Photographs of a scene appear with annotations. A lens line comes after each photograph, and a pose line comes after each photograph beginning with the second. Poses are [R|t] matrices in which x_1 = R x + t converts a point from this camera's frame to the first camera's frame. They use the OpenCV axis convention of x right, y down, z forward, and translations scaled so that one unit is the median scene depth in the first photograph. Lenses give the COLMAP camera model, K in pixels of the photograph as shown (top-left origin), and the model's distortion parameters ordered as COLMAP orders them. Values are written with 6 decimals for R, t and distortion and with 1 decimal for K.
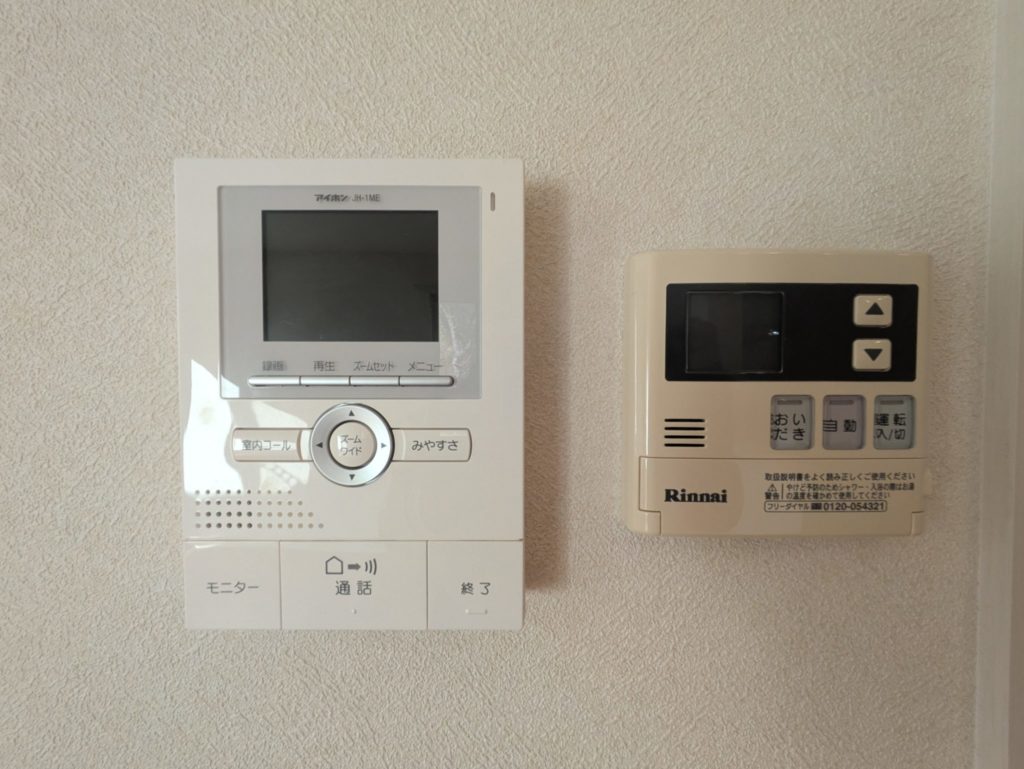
lens RADIAL K [[407.6, 0, 513.6], [0, 407.6, 387.4], [0, 0, 1]] dist [-0.017086, -0.000131]
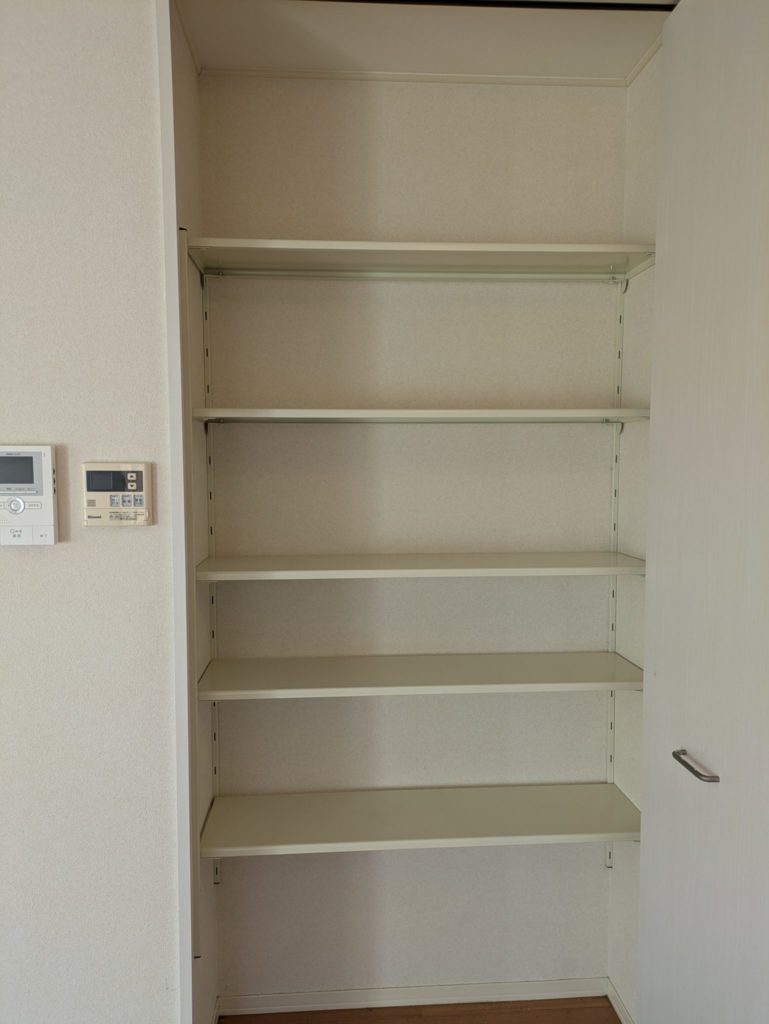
lens RADIAL K [[760.9, 0, 383.1], [0, 760.9, 514.1], [0, 0, 1]] dist [0.009925, 0.001275]
pose [[0.996607, -0.004258, 0.082192, 3.052446], [-0.000076, 0.998612, 0.052662, -0.221367], [-0.082302, -0.052490, 0.995224, -7.973241]]
